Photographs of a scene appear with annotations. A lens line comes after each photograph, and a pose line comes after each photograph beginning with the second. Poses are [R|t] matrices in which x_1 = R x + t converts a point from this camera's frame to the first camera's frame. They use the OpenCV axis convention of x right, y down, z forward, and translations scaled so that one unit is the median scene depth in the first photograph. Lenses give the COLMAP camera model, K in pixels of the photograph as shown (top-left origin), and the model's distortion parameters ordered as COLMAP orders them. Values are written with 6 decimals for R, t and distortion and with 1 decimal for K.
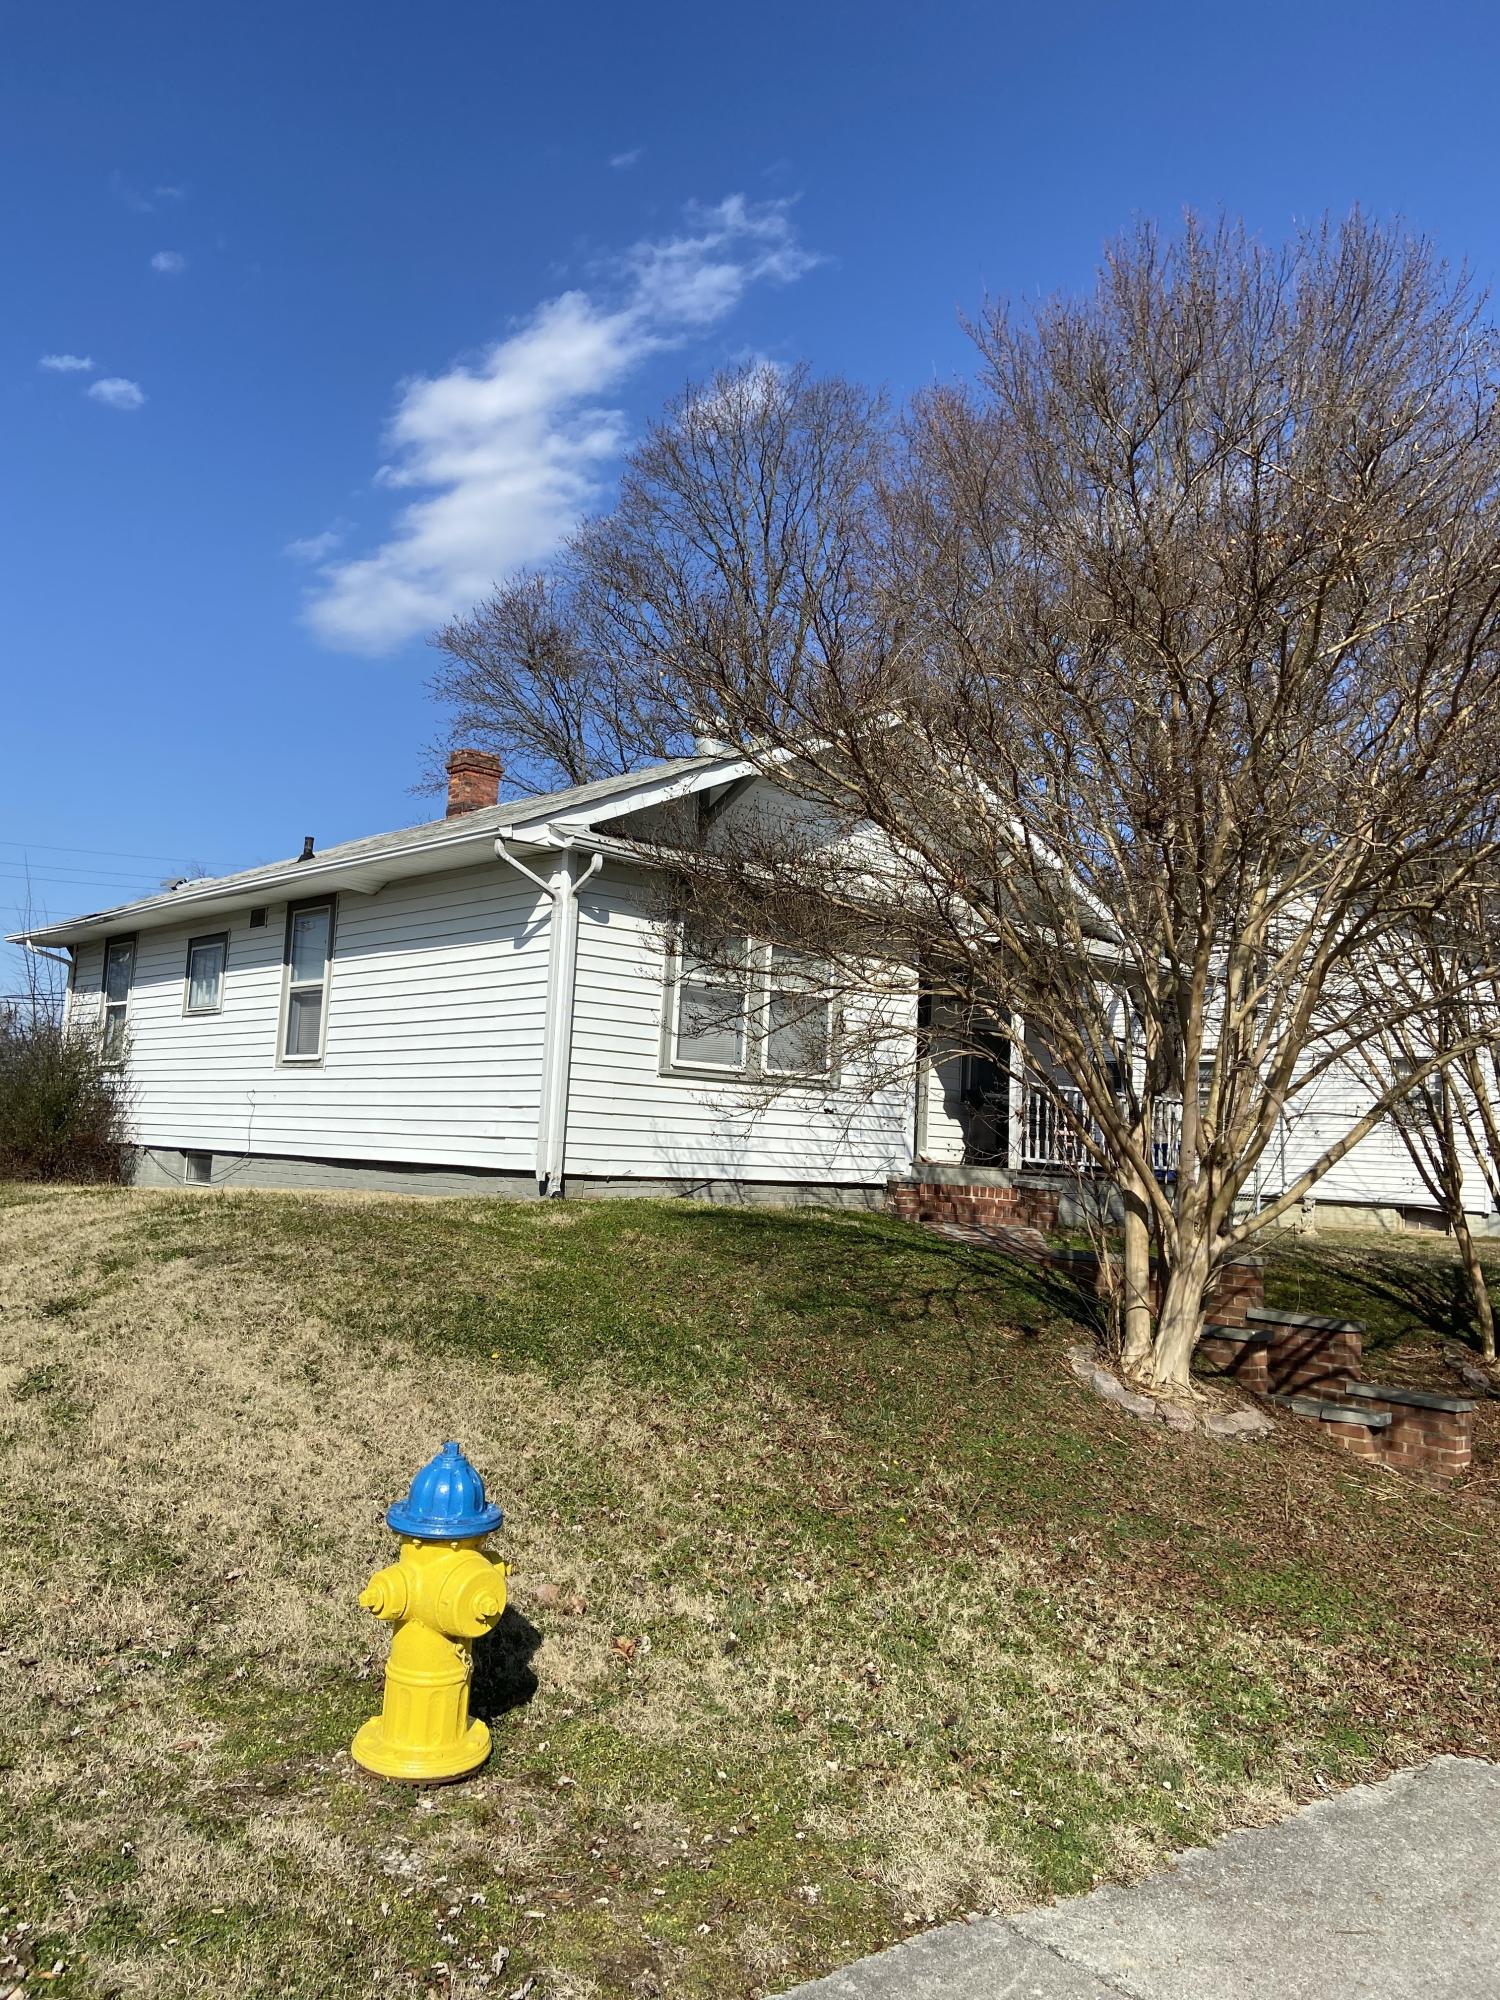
lens RADIAL K [[1487.9, 0, 750.0], [0, 1487.9, 1000.0], [0, 0, 1]] dist [0.101315, -0.001630]
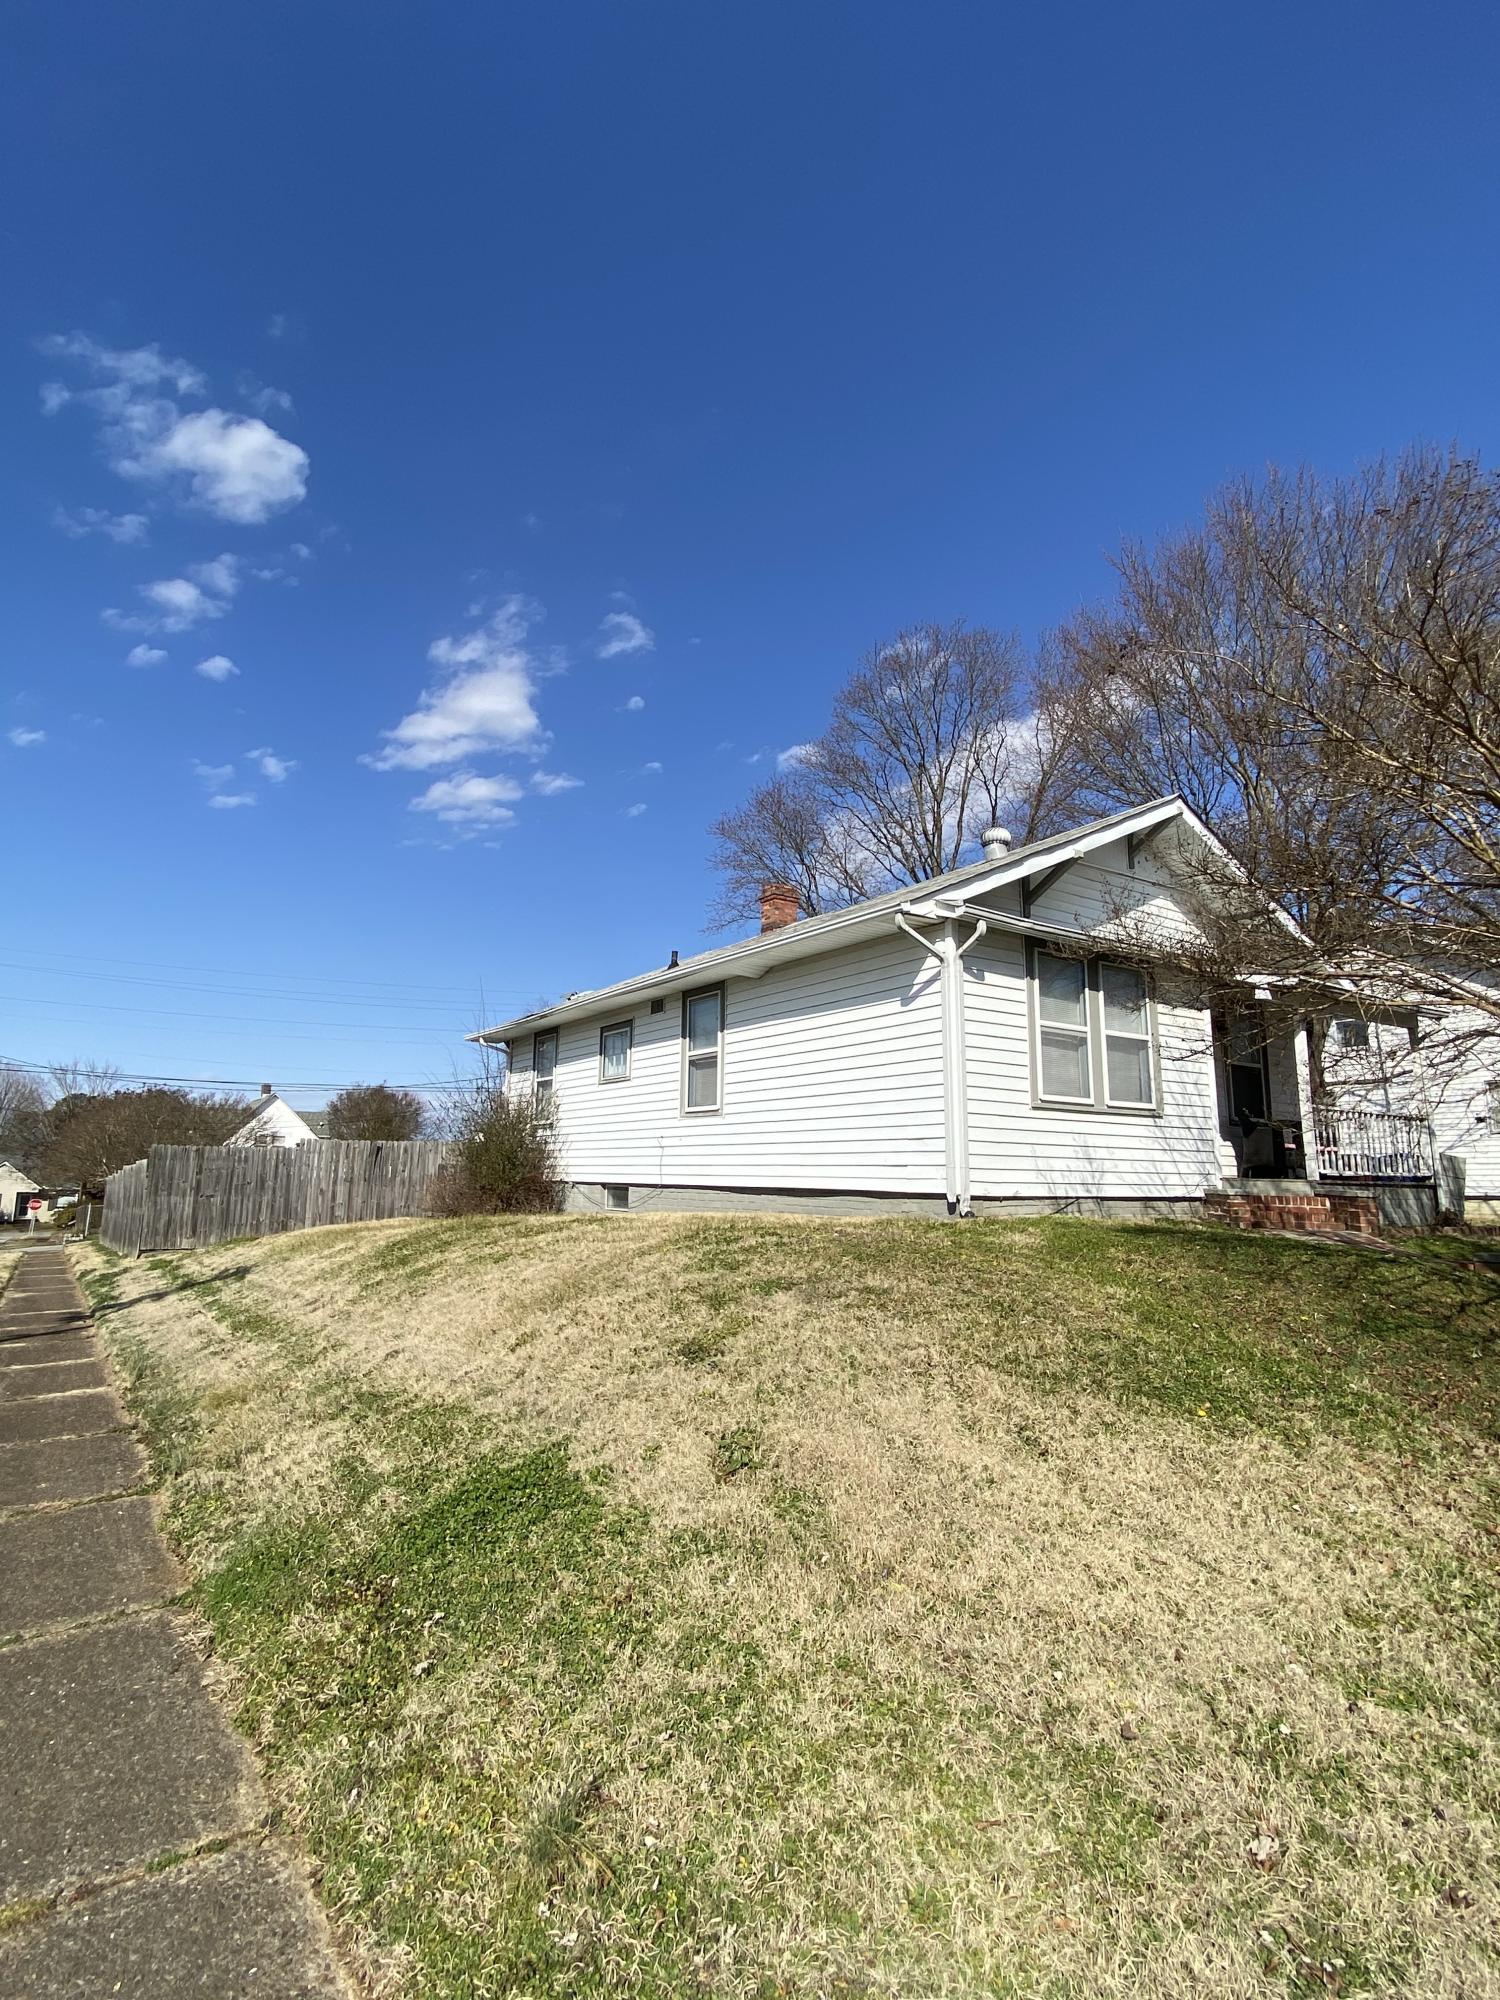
lens RADIAL K [[954.8, 0, 750.0], [0, 954.8, 1000.0], [0, 0, 1]] dist [0.042653, -0.000189]
pose [[0.992064, -0.054681, -0.113221, -0.168594], [0.045244, 0.995412, -0.084304, 0.017048], [0.117311, 0.078512, 0.989987, 0.193470]]
